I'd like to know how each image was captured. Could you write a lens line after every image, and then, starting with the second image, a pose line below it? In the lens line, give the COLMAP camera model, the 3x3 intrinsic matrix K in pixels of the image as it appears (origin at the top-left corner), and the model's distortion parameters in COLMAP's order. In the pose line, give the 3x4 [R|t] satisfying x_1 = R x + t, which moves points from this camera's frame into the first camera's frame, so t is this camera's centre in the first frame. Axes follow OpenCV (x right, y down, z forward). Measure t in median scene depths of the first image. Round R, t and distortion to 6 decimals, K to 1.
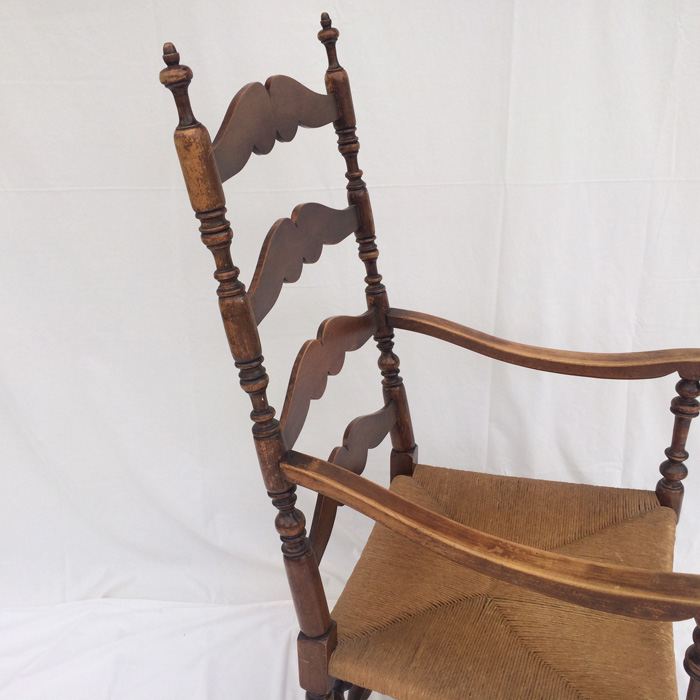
lens RADIAL K [[833.6, 0, 350.0], [0, 833.6, 350.0], [0, 0, 1]] dist [0.101524, -0.039284]
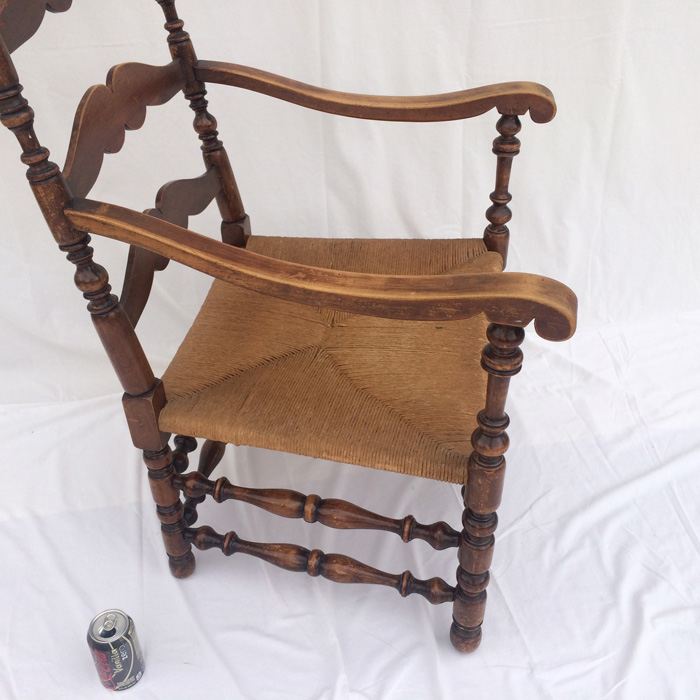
lens RADIAL K [[833.6, 0, 350.0], [0, 833.6, 350.0], [0, 0, 1]] dist [0.101524, -0.039284]
pose [[0.987816, -0.099749, 0.119455, 0.080452], [0.074105, 0.976460, 0.202569, 0.096852], [-0.136849, -0.191249, 0.971955, 0.019728]]
